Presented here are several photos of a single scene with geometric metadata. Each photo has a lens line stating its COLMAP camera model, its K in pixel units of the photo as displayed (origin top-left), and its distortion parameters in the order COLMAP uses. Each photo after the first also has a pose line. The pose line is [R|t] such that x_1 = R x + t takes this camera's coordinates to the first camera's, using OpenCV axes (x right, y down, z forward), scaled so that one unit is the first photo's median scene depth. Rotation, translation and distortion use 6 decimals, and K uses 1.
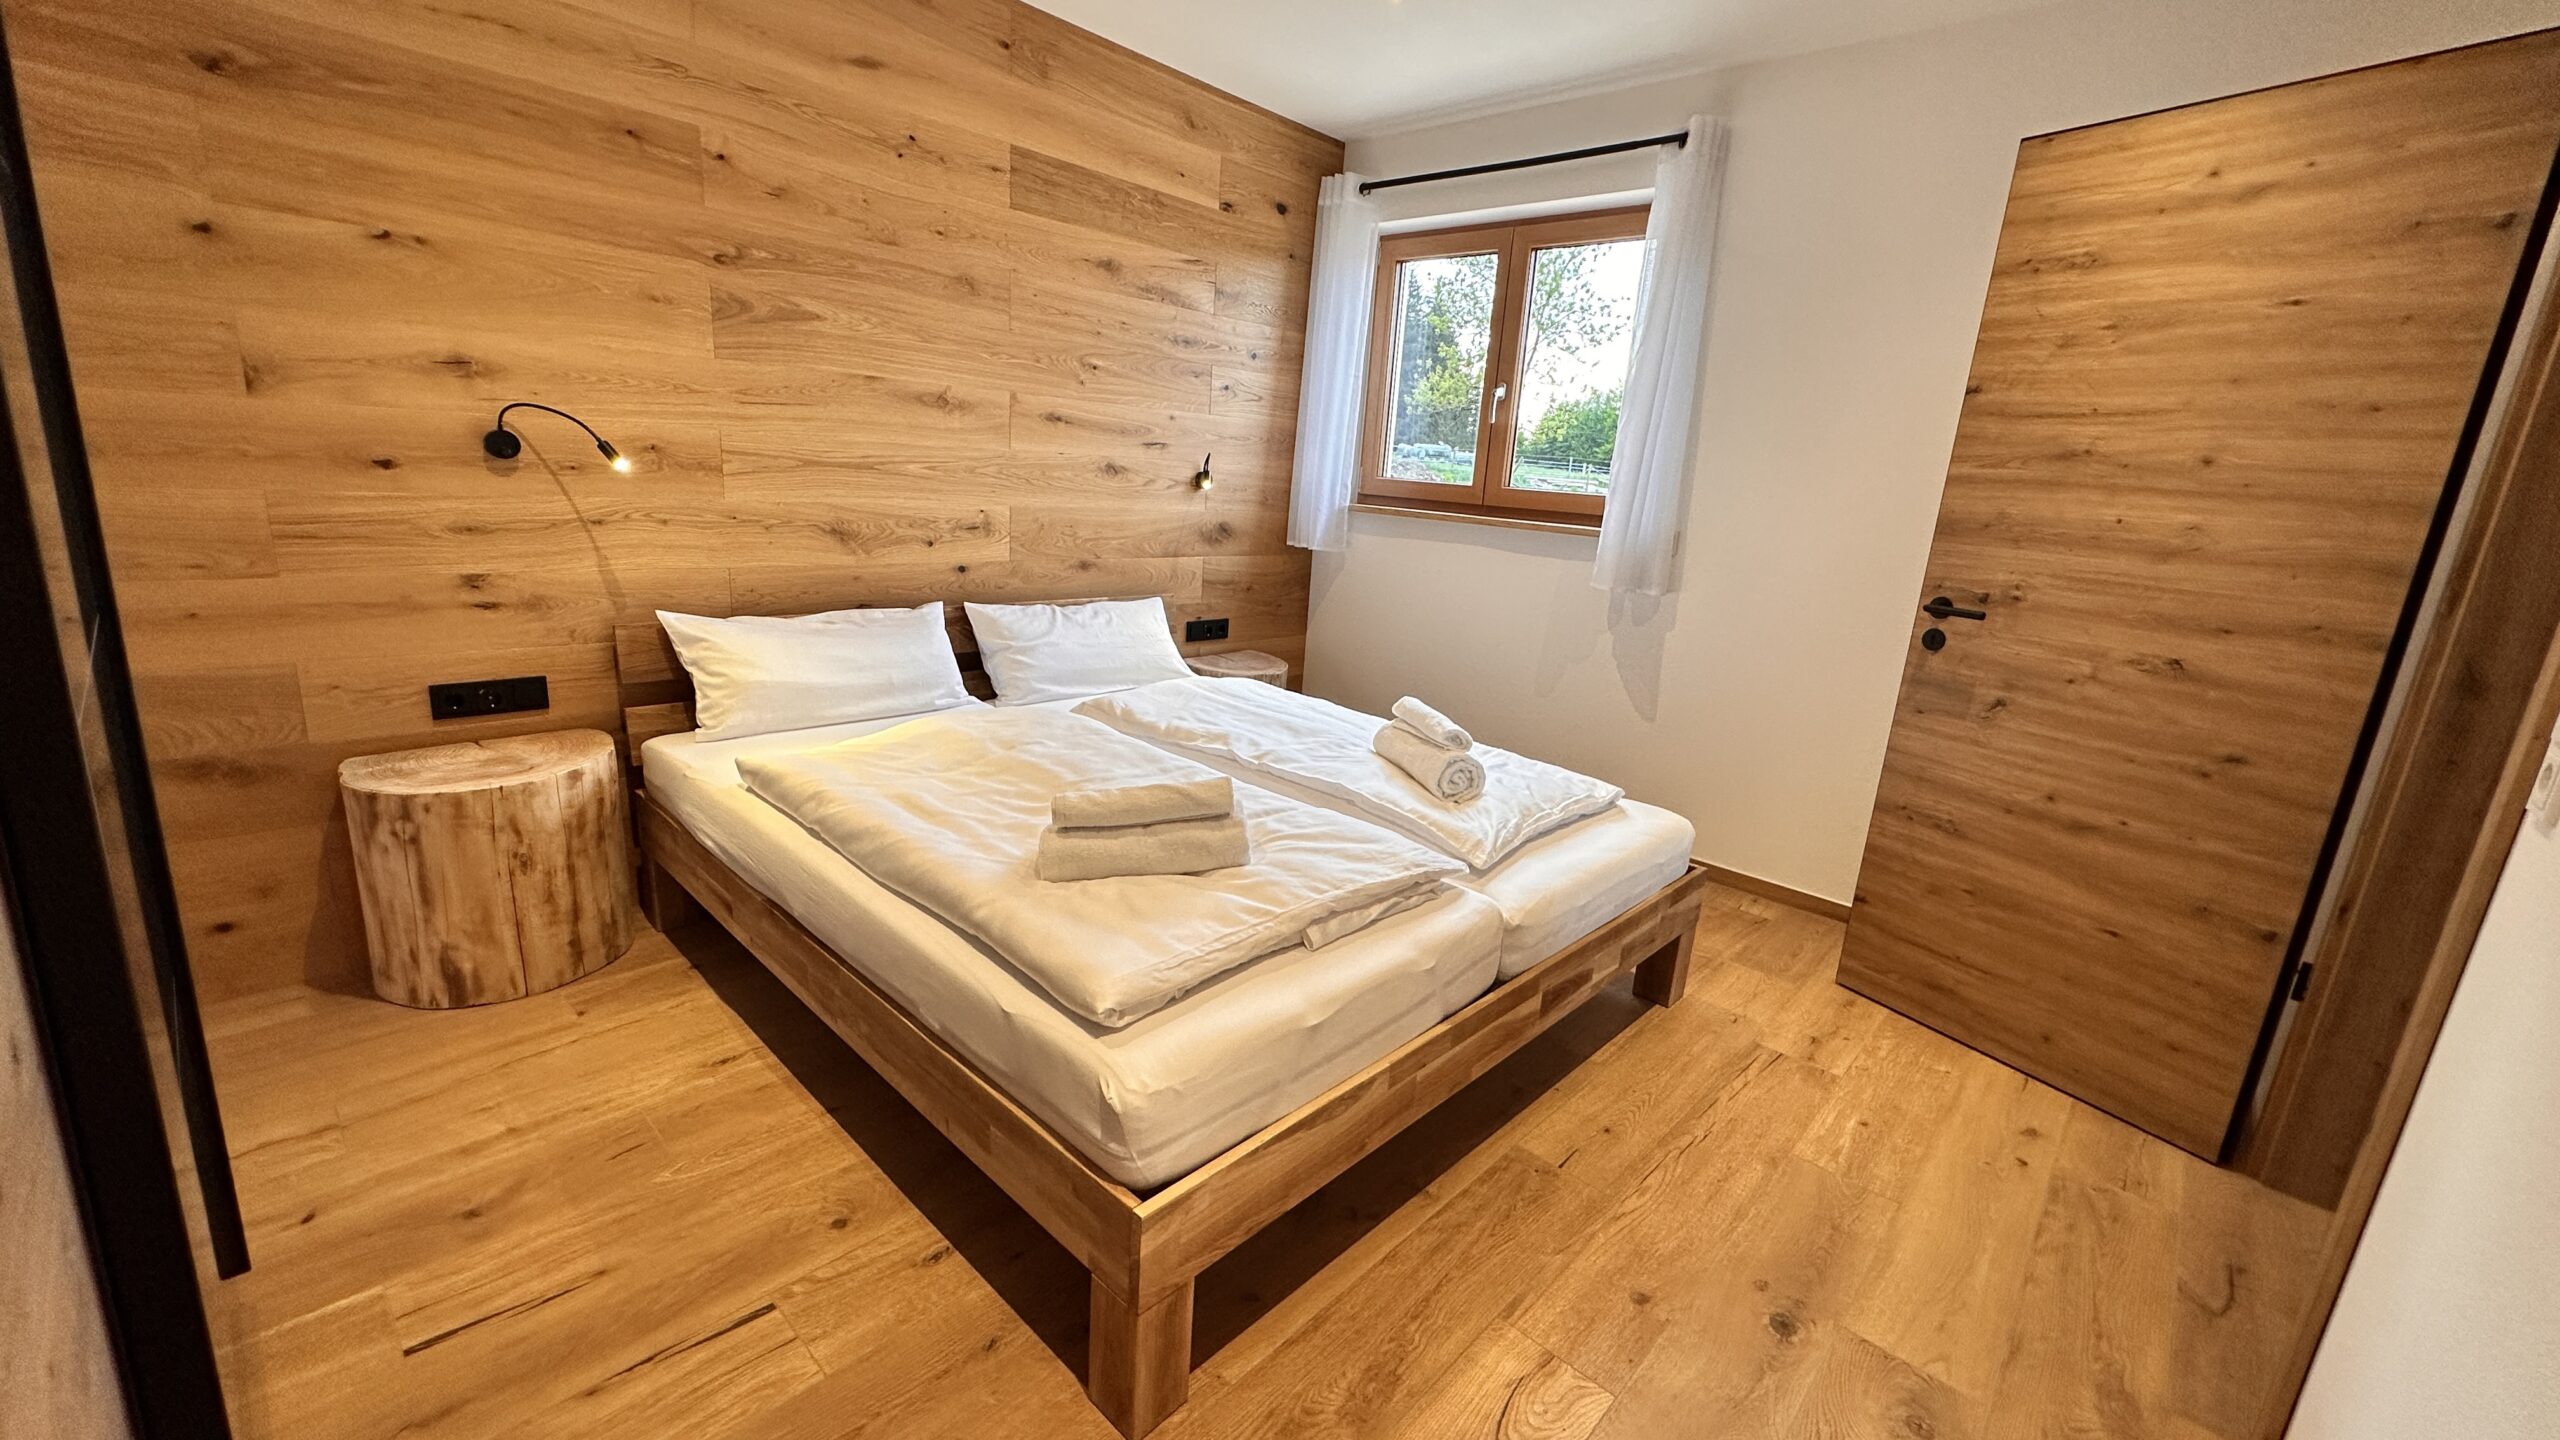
lens RADIAL K [[1017.2, 0, 1282.8], [0, 1017.2, 709.8], [0, 0, 1]] dist [-0.001720, -0.000451]
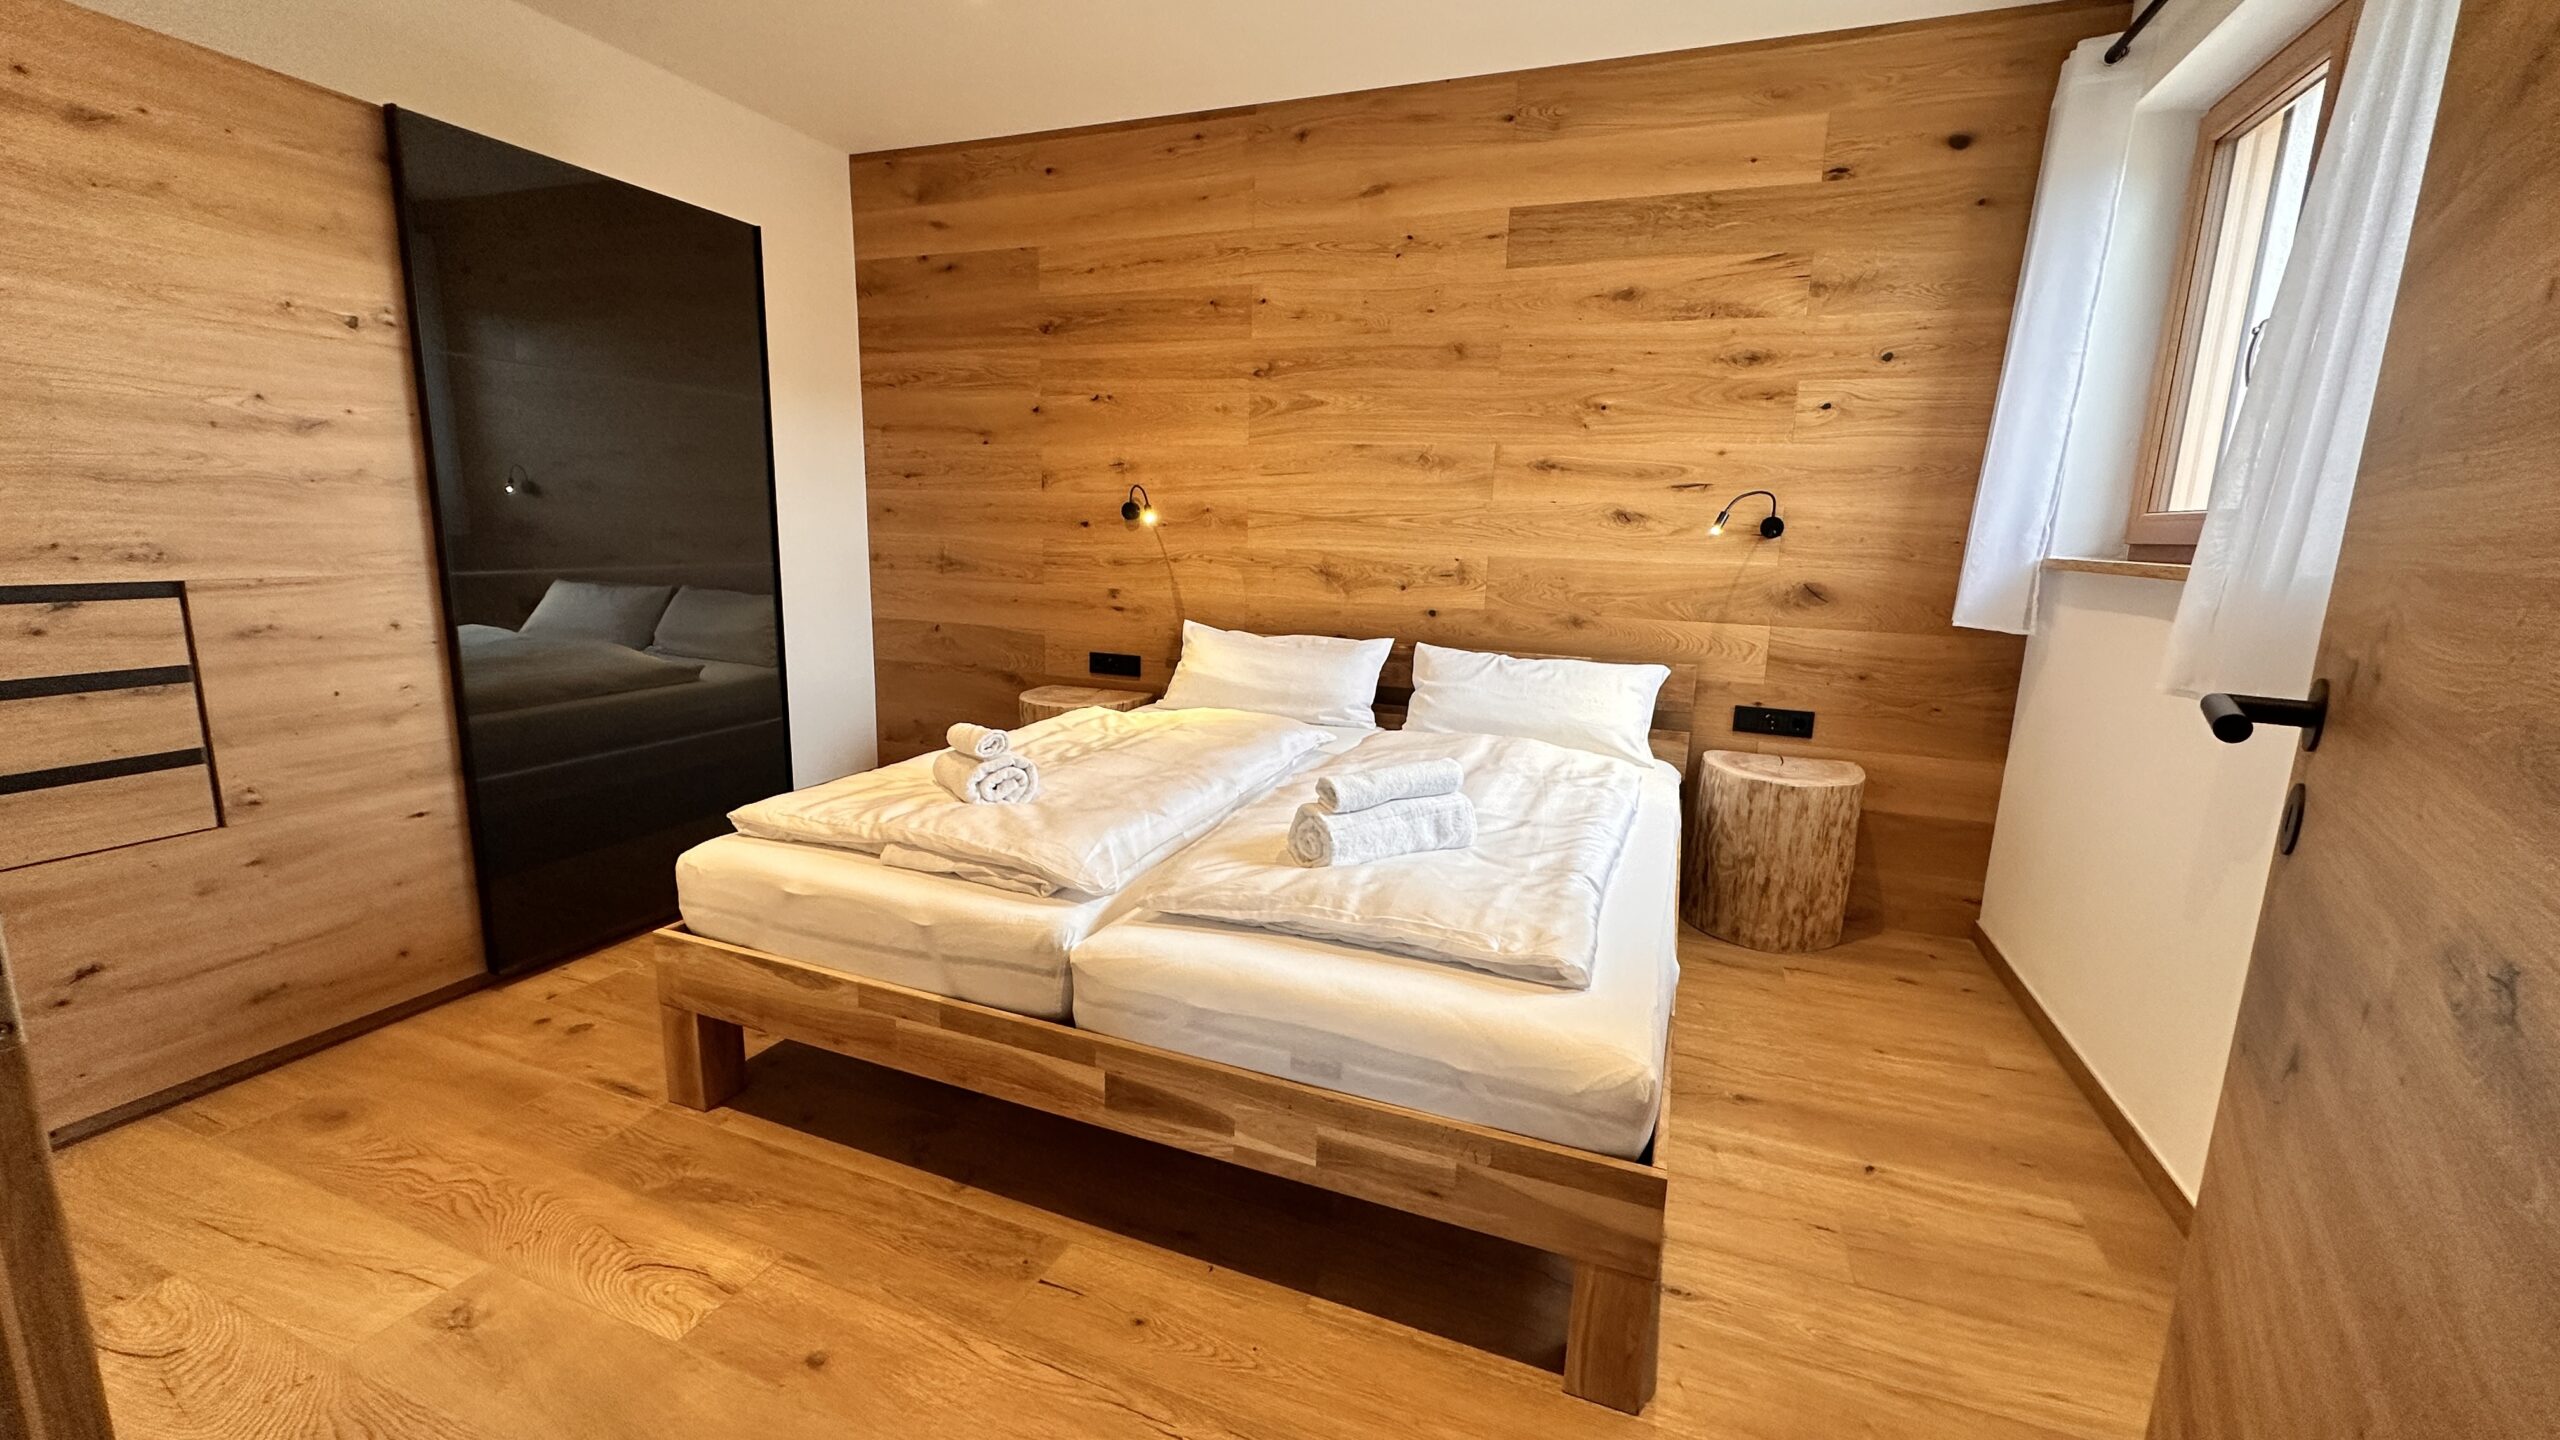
lens RADIAL K [[1017.2, 0, 1282.8], [0, 1017.2, 709.8], [0, 0, 1]] dist [-0.001720, -0.000451]
pose [[0.366527, 0.108717, -0.924034, 0.673306], [-0.221111, 0.974875, 0.026993, -0.035892], [0.903752, 0.194421, 0.381357, 0.505821]]
